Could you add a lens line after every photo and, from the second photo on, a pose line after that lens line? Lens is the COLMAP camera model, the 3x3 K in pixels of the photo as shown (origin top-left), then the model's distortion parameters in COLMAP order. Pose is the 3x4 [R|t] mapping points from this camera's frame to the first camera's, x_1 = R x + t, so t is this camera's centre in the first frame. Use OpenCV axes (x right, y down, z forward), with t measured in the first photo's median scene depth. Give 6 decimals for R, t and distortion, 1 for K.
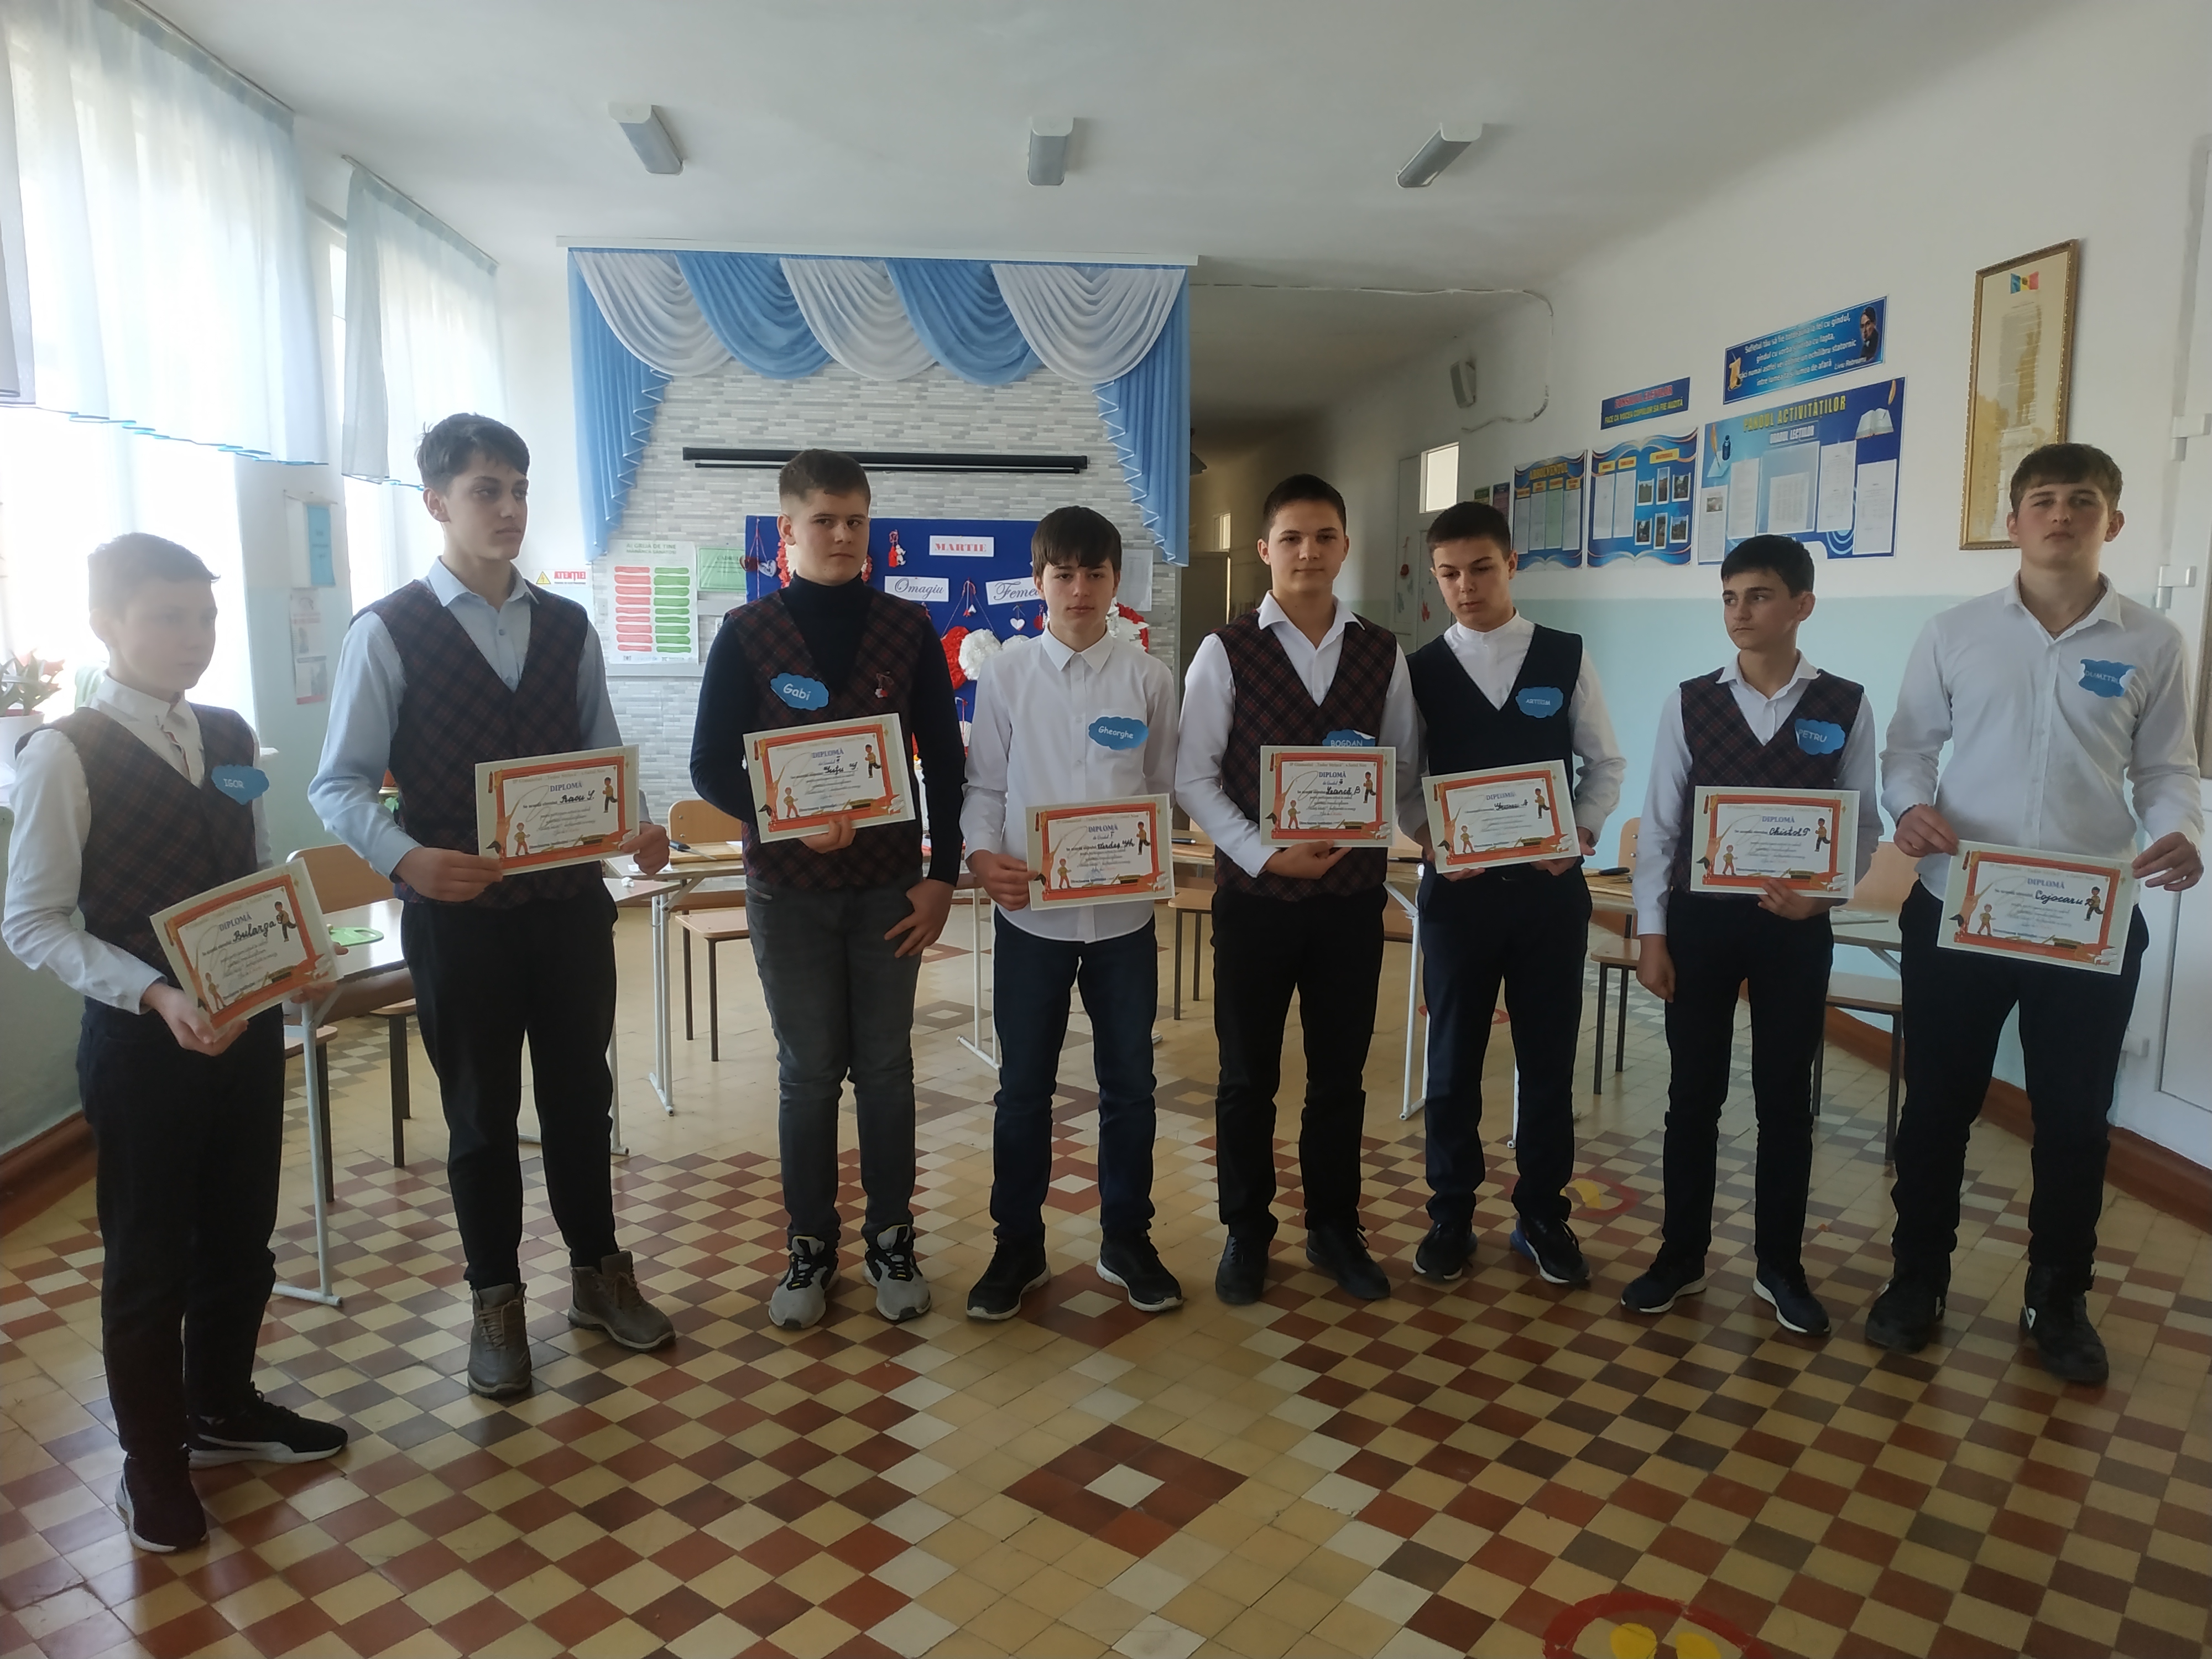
lens RADIAL K [[1611.2, 0, 1094.7], [0, 1611.2, 831.8], [0, 0, 1]] dist [0.043402, -0.064485]
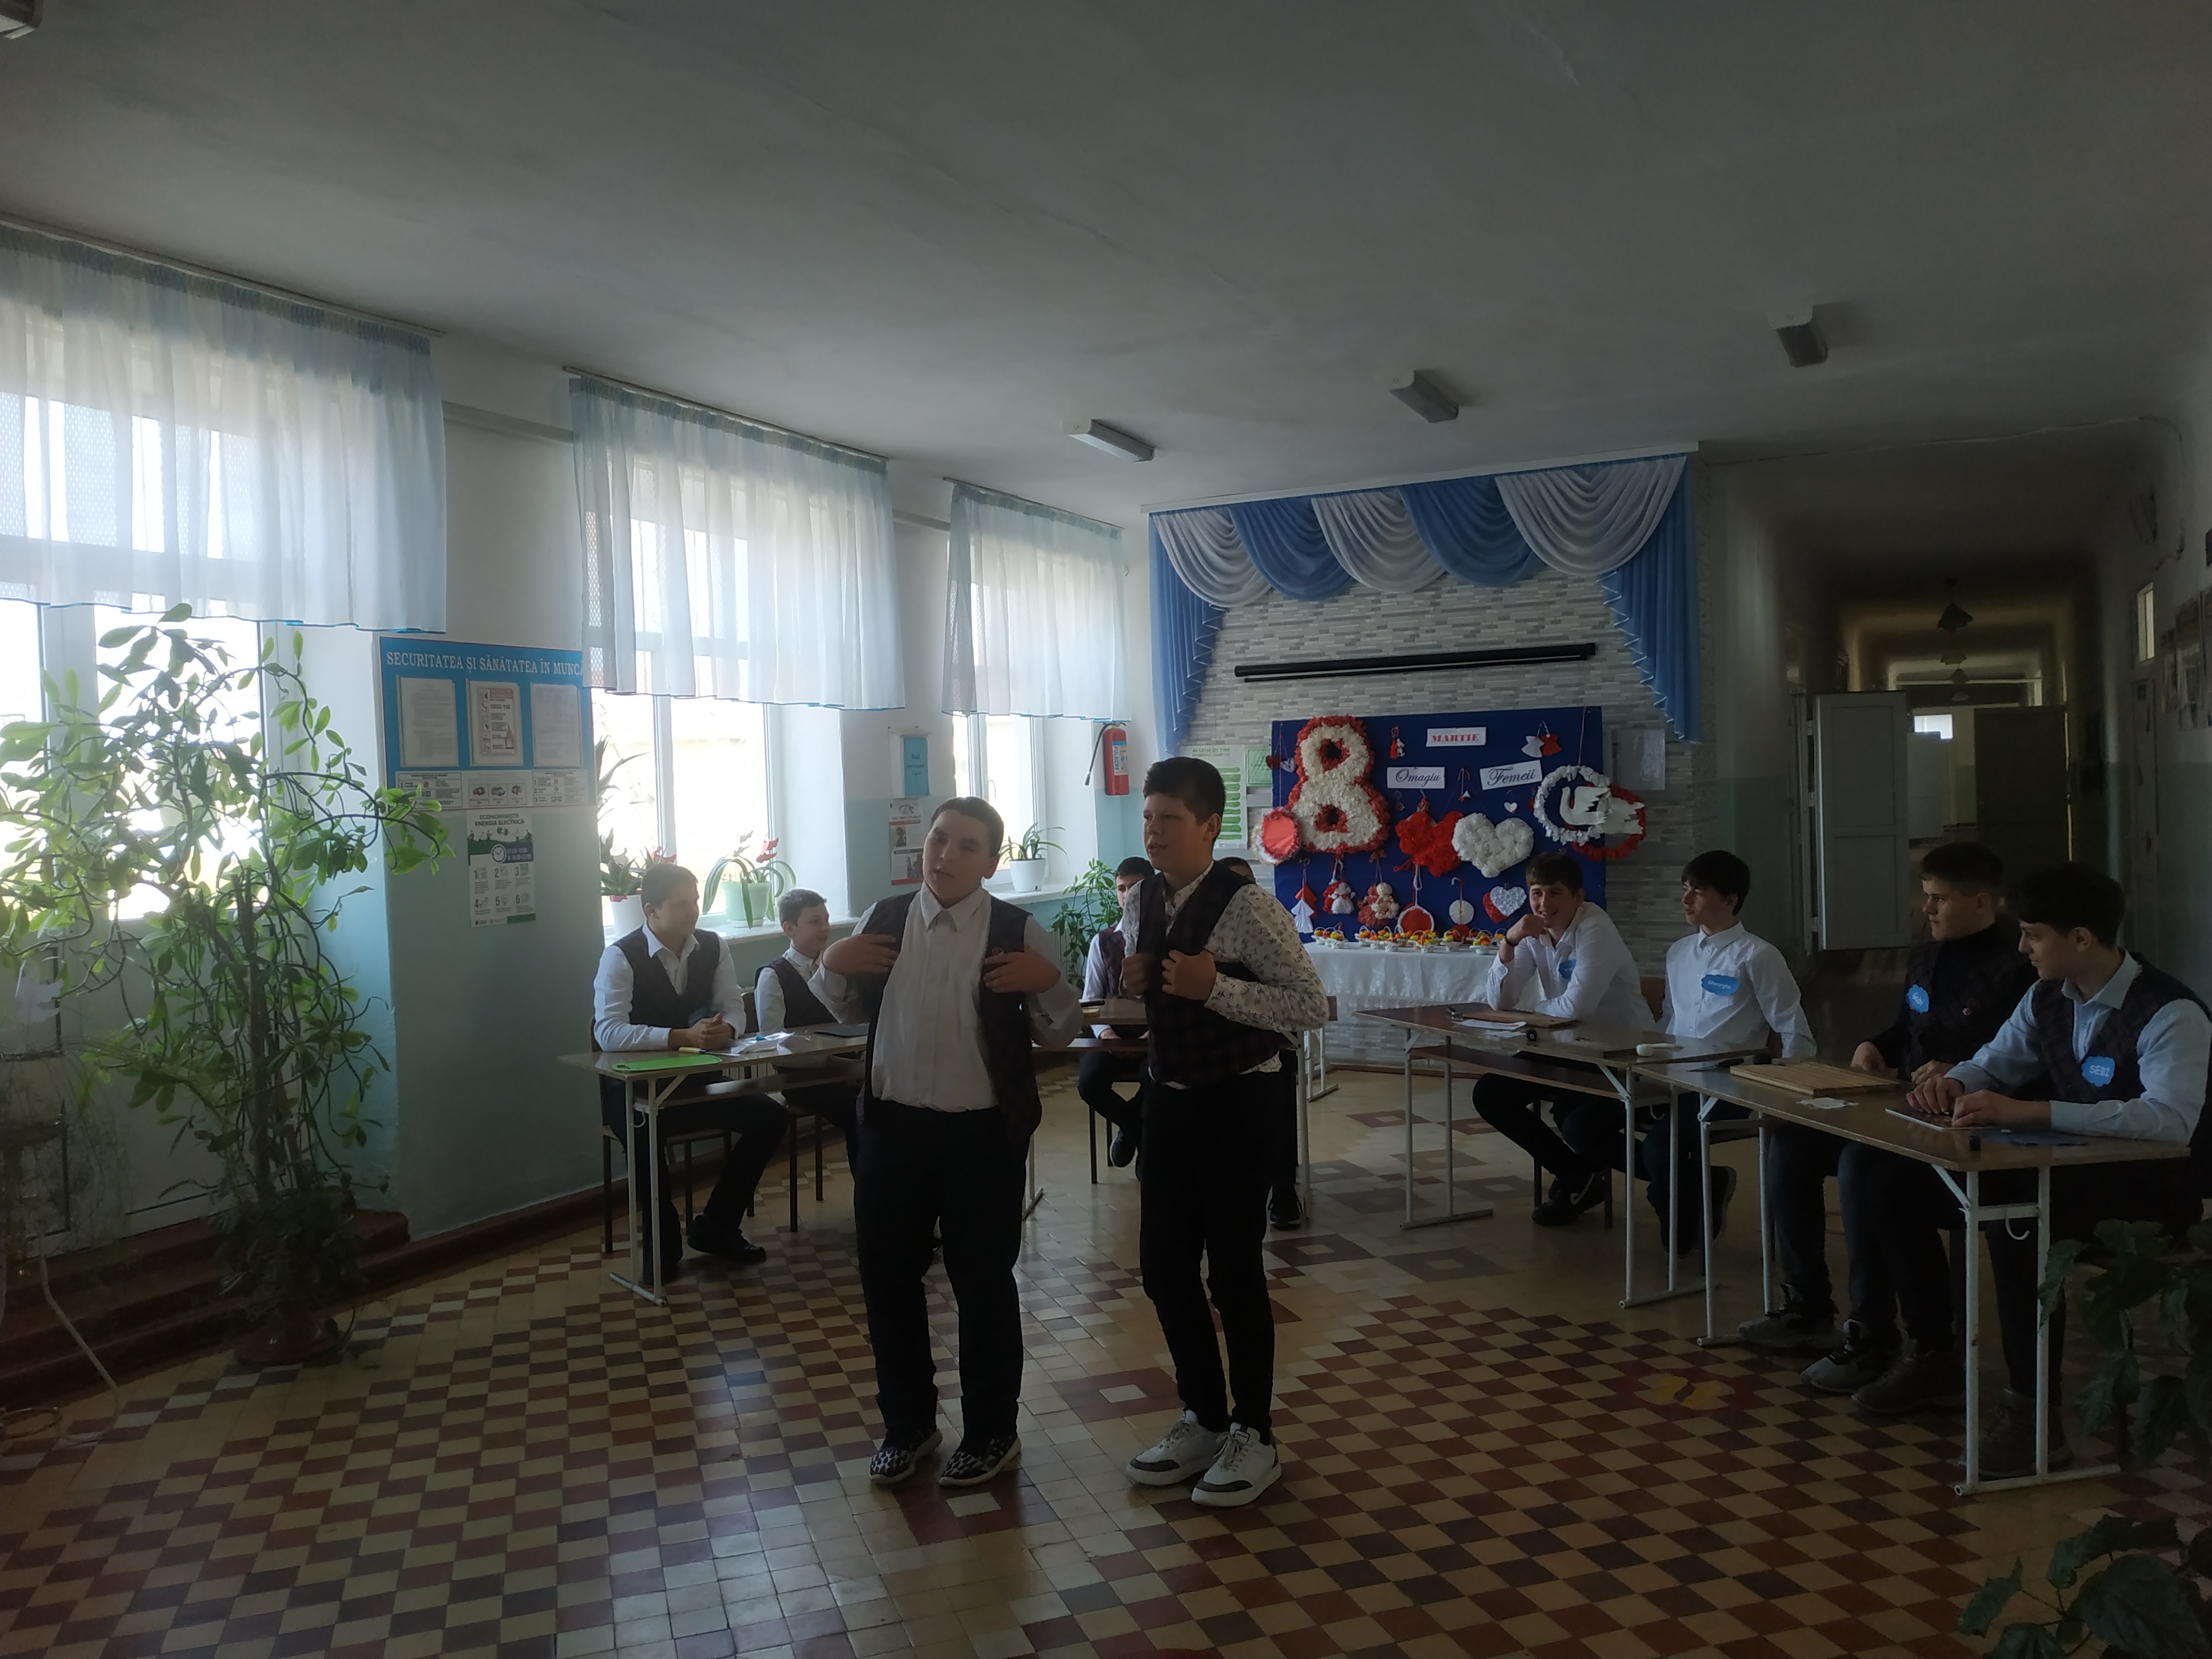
lens RADIAL K [[1627.6, 0, 1092.8], [0, 1627.6, 823.7], [0, 0, 1]] dist [0.067165, -0.092322]
pose [[0.841099, -0.019580, -0.540526, 0.298201], [-0.041848, 0.993993, -0.101125, -0.000380], [0.539259, 0.107676, 0.835228, -0.029992]]
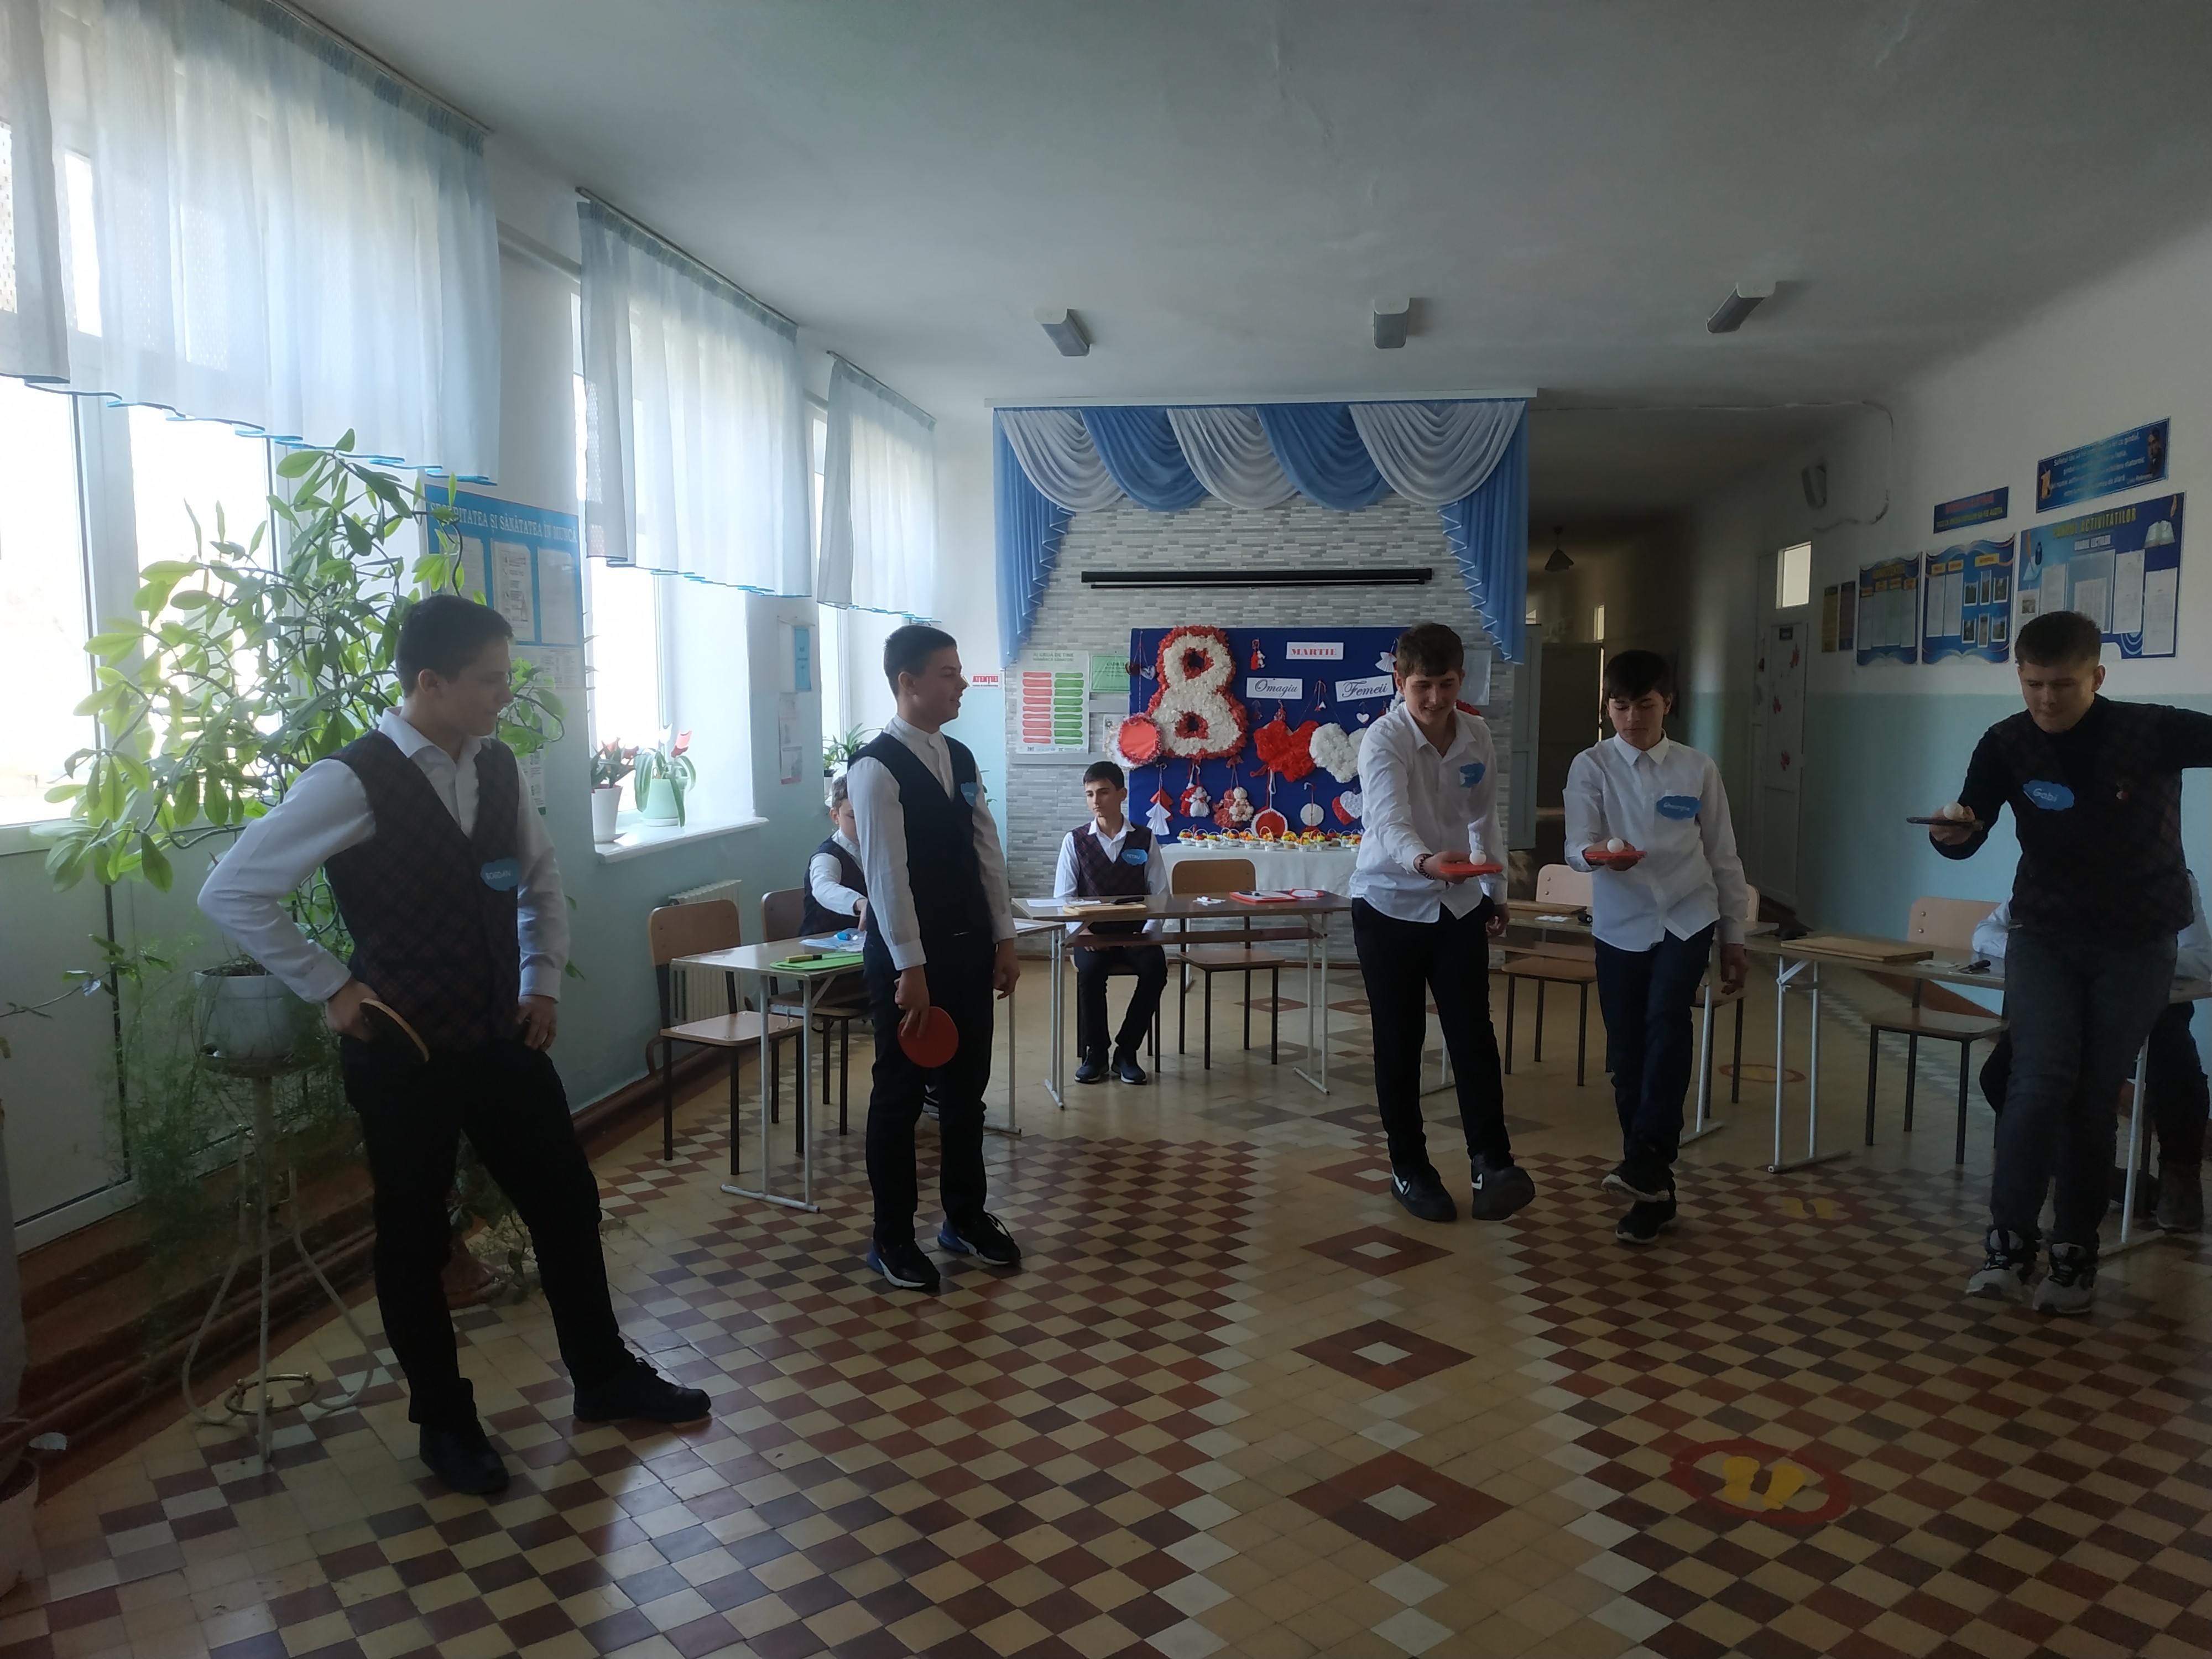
lens RADIAL K [[1621.2, 0, 1100.0], [0, 1621.2, 877.7], [0, 0, 1]] dist [0.058956, -0.134032]
pose [[0.973627, 0.020485, -0.227226, 0.033670], [-0.027126, 0.999290, -0.026142, 0.017275], [0.226529, 0.031616, 0.973491, -0.148645]]
